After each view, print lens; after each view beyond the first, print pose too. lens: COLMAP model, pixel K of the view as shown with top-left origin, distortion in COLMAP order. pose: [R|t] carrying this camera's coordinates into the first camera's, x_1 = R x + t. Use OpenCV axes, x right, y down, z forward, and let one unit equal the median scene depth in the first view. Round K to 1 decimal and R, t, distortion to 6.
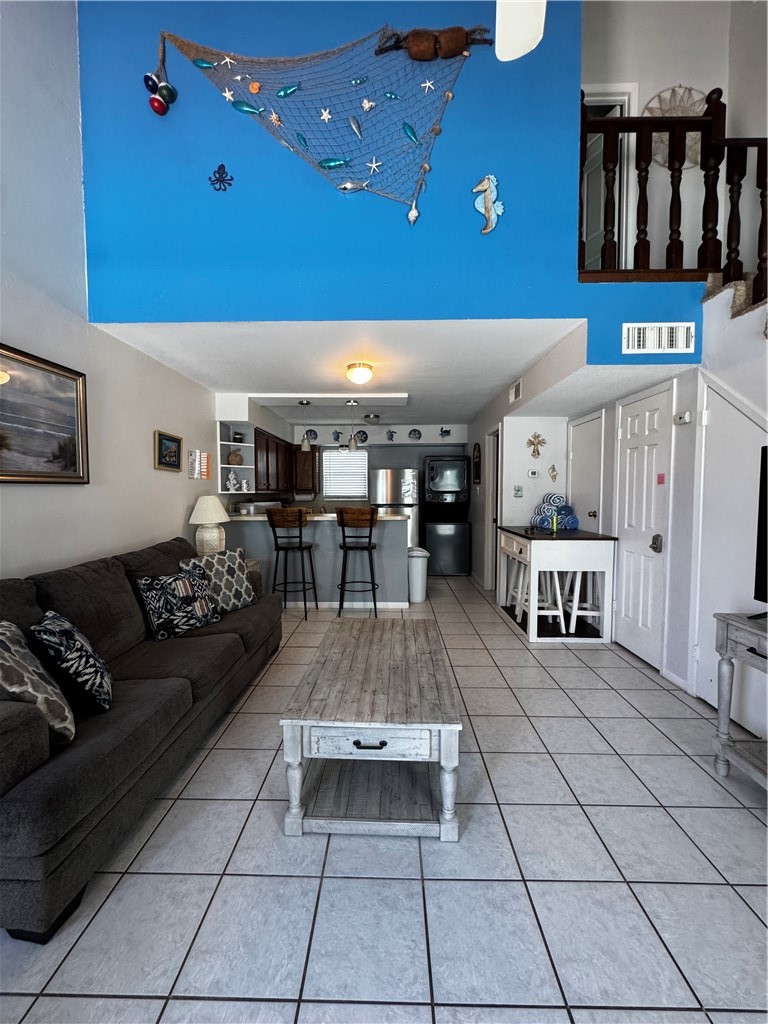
lens RADIAL K [[409.2, 0, 383.4], [0, 409.2, 507.7], [0, 0, 1]] dist [-0.002682, 0.000119]
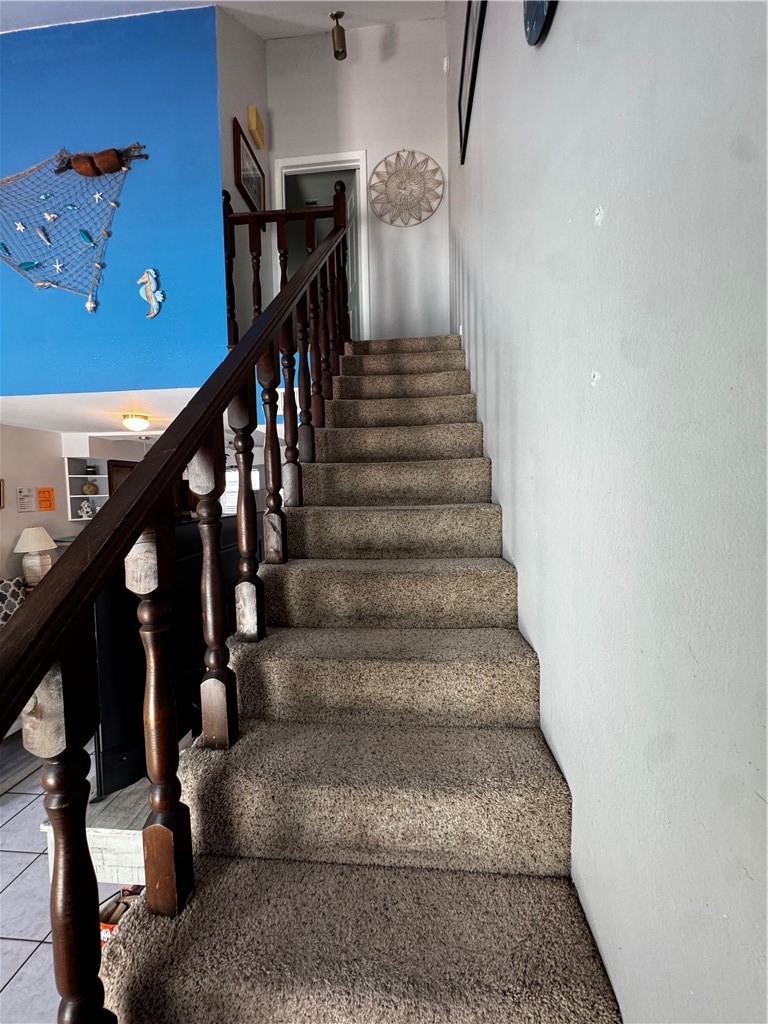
lens RADIAL K [[409.2, 0, 387.2], [0, 409.2, 512.1], [0, 0, 1]] dist [-0.002682, 0.000119]
pose [[0.998155, -0.022065, -0.056567, 0.795568], [0.023019, 0.999603, 0.016274, -0.082506], [0.056185, -0.017546, 0.998266, -0.134167]]
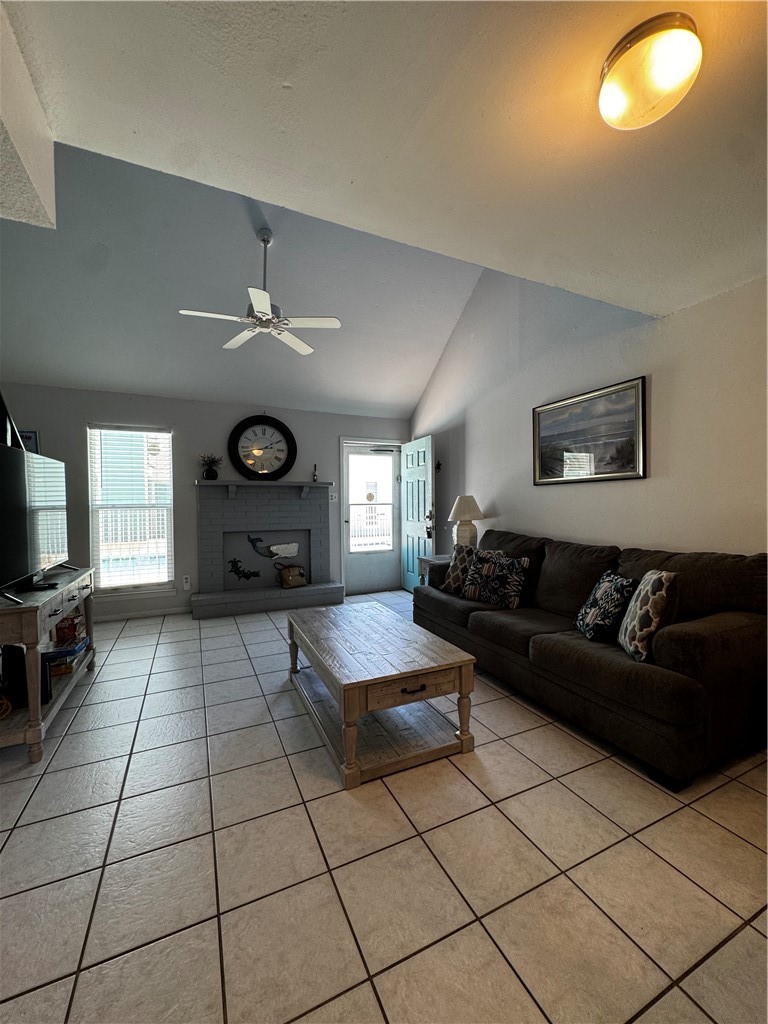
lens RADIAL K [[409.2, 0, 382.0], [0, 409.2, 513.5], [0, 0, 1]] dist [-0.002682, 0.000119]
pose [[-0.899570, 0.025520, -0.436030, 0.302397], [-0.003988, 0.997770, 0.066626, -0.024363], [0.436758, 0.061674, -0.897462, 1.301067]]
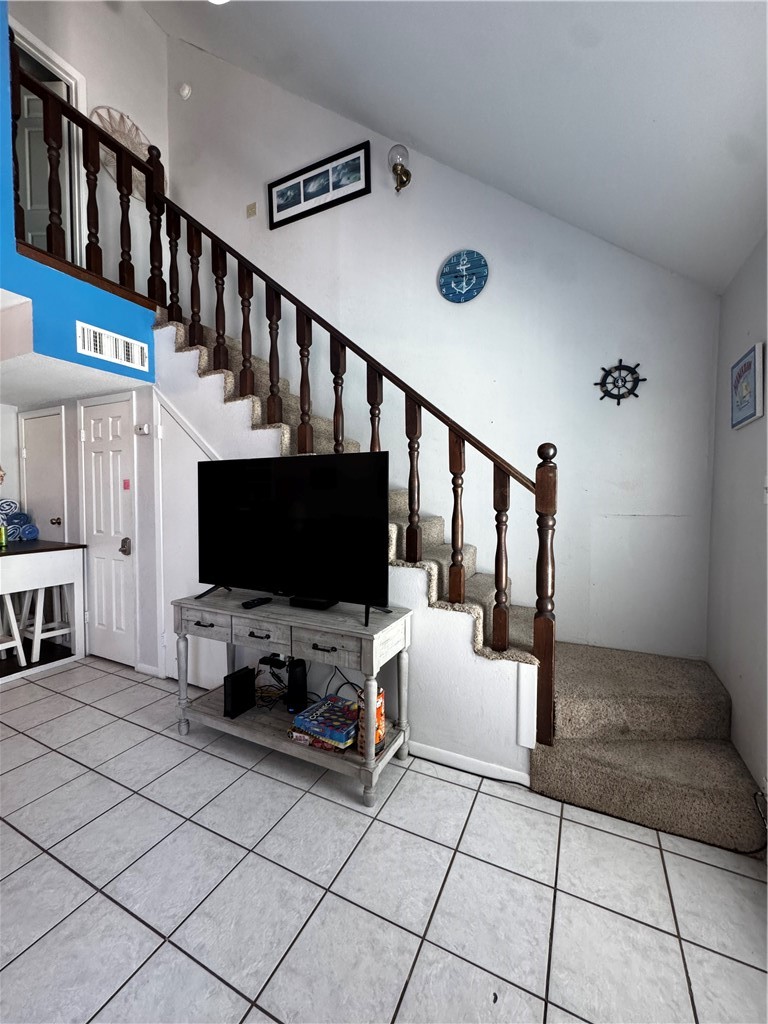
lens RADIAL K [[409.2, 0, 381.8], [0, 409.2, 511.0], [0, 0, 1]] dist [-0.002682, 0.000119]
pose [[0.423260, -0.031808, 0.905450, 0.009819], [0.032449, 0.999275, 0.019936, -0.002421], [-0.905427, 0.020943, 0.423985, -0.037258]]
